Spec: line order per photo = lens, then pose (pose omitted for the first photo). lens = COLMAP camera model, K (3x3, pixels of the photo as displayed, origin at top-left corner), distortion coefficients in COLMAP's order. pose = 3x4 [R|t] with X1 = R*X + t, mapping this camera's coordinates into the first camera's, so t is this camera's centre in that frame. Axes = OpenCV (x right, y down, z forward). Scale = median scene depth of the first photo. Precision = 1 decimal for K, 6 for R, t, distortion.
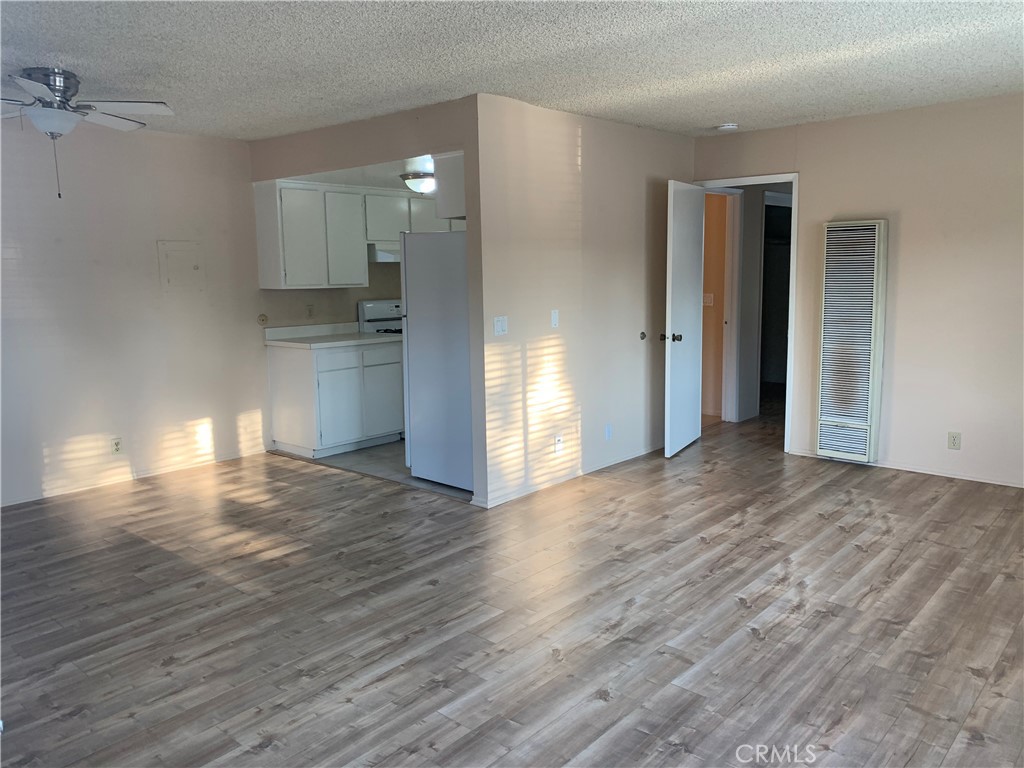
lens RADIAL K [[778.4, 0, 512.0], [0, 778.4, 384.0], [0, 0, 1]] dist [0.008882, 0.006653]
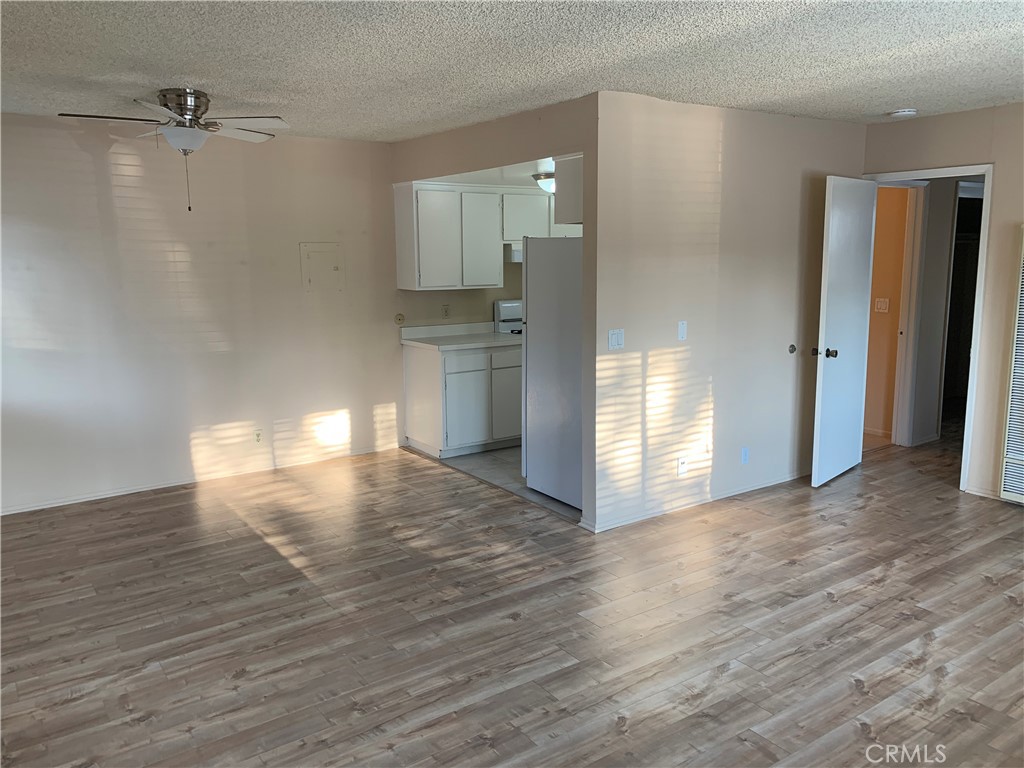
lens RADIAL K [[779.1, 0, 506.6], [0, 779.1, 380.7], [0, 0, 1]] dist [0.010721, -0.001019]
pose [[0.971205, 0.045325, -0.233894, 0.097017], [-0.040871, 0.998880, 0.023855, -0.053500], [0.234713, -0.013609, 0.971969, 0.074118]]
